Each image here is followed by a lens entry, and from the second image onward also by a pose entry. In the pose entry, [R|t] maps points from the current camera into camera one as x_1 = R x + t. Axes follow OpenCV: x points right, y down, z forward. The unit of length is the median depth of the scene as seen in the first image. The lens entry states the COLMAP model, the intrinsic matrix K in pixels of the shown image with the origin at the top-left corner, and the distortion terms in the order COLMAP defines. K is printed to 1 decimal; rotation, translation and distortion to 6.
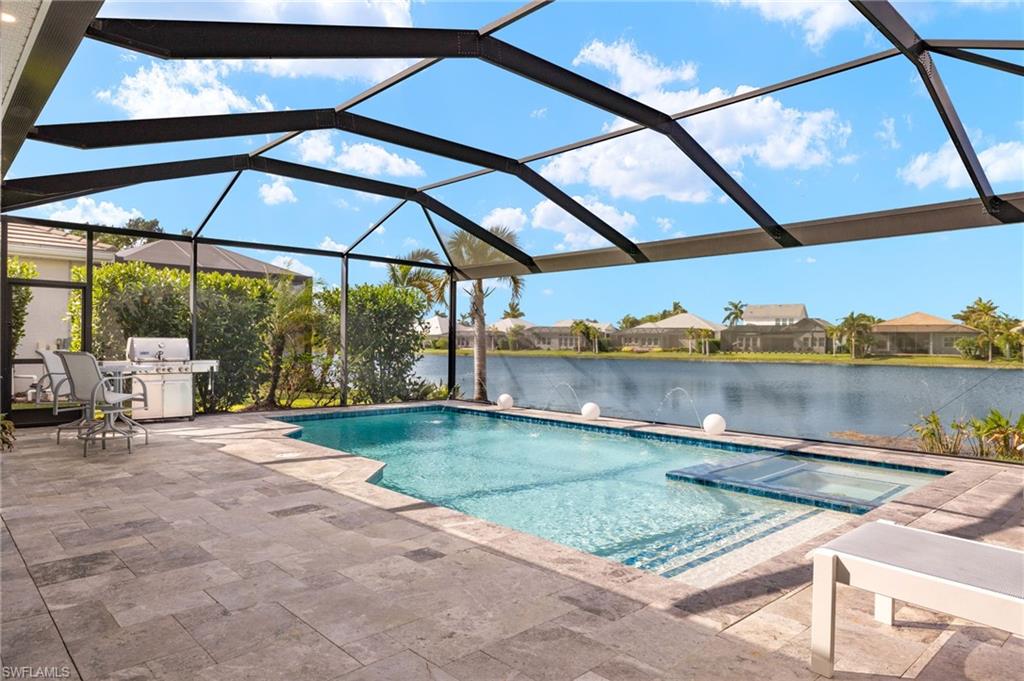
lens RADIAL K [[645.8, 0, 504.2], [0, 645.8, 344.6], [0, 0, 1]] dist [0.007814, -0.002063]
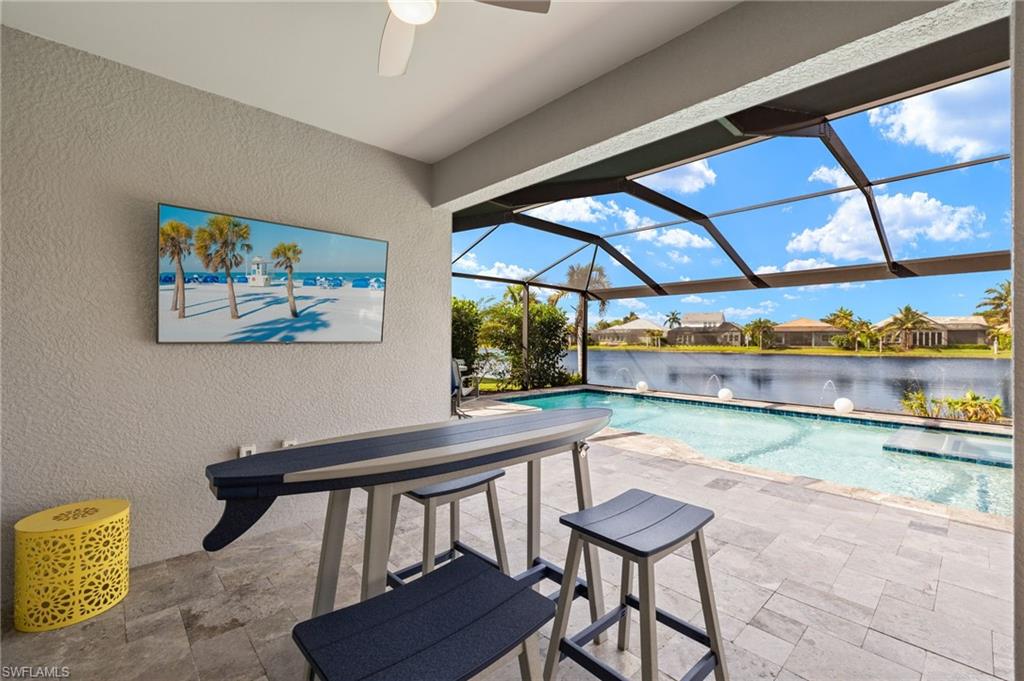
lens RADIAL K [[437.5, 0, 502.4], [0, 437.5, 345.2], [0, 0, 1]] dist [0.000494, -0.000077]
pose [[0.999986, -0.004504, -0.002919, -0.211567], [0.004537, 0.999928, 0.011142, -0.010121], [0.002868, -0.011155, 0.999934, 0.033199]]
